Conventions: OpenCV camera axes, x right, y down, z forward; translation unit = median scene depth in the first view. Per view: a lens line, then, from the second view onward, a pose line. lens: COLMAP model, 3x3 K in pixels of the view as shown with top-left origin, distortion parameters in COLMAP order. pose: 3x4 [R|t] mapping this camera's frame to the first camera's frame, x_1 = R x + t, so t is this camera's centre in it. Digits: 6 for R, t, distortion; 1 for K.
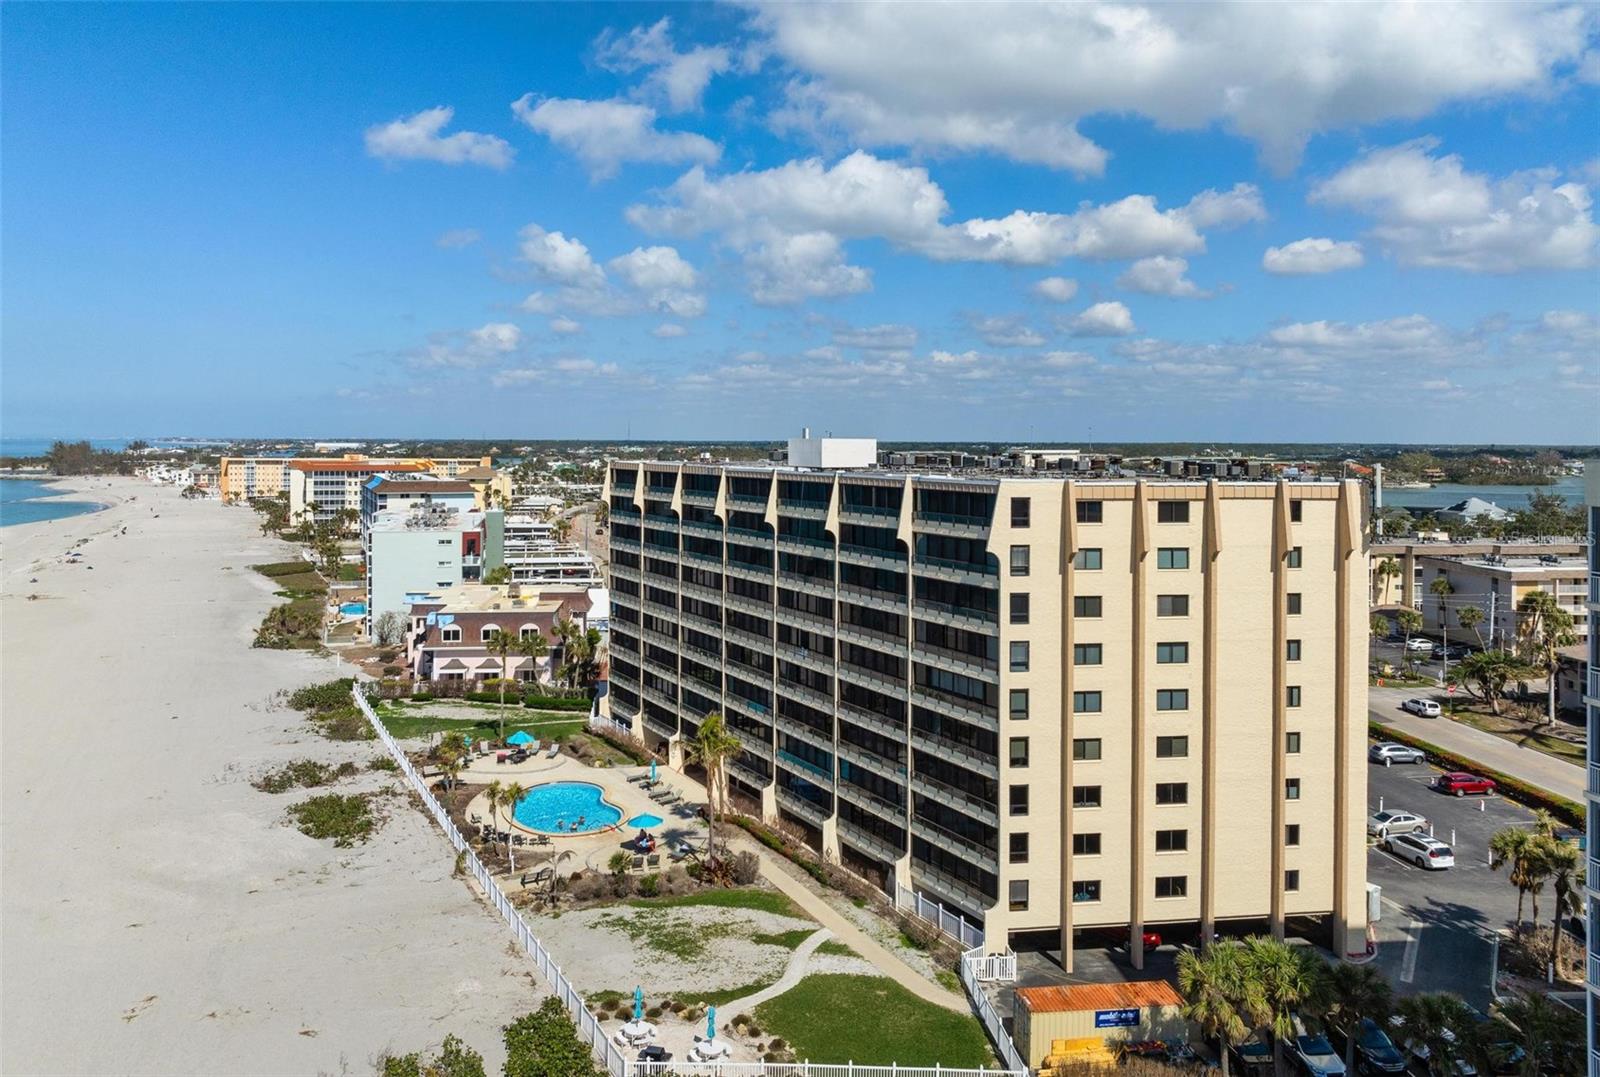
lens RADIAL K [[1141.2, 0, 809.7], [0, 1141.2, 443.5], [0, 0, 1]] dist [0.025407, -0.061968]
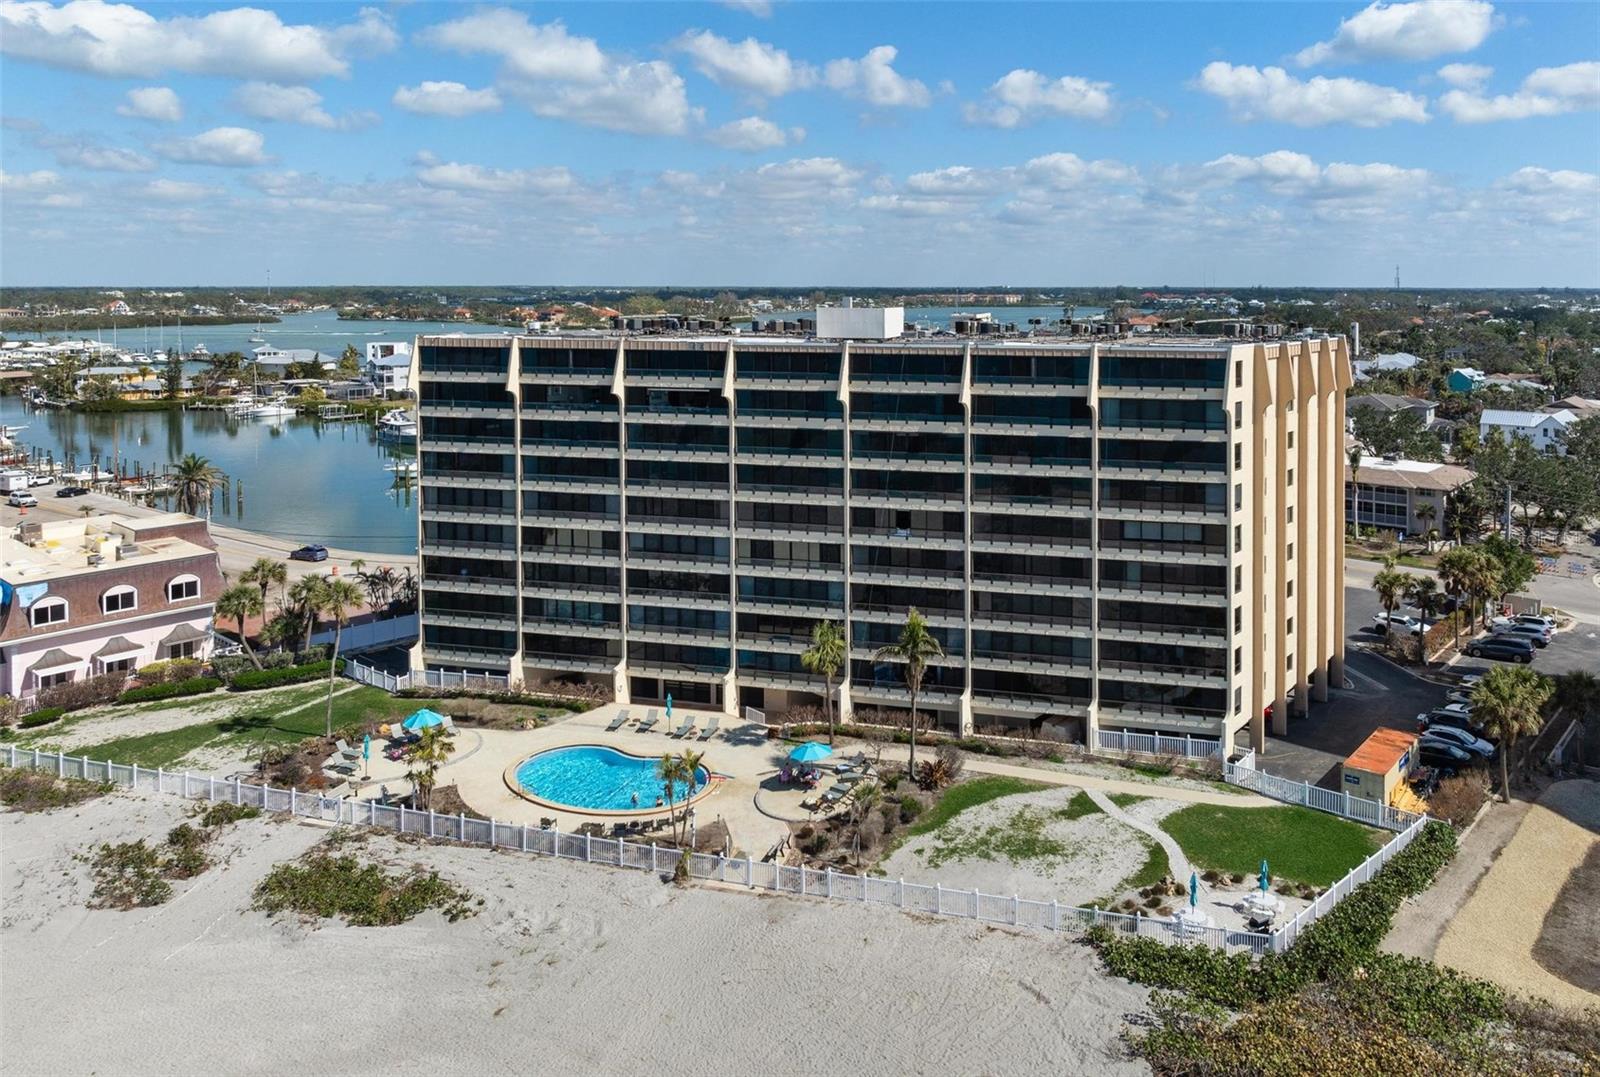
lens RADIAL K [[1150.0, 0, 911.9], [0, 1150.0, 373.6], [0, 0, 1]] dist [0.000634, -0.000583]
pose [[0.706875, -0.060155, 0.704776, -0.648919], [0.006379, 0.996879, 0.078690, -0.023255], [-0.707310, -0.051128, 0.705052, 0.322929]]
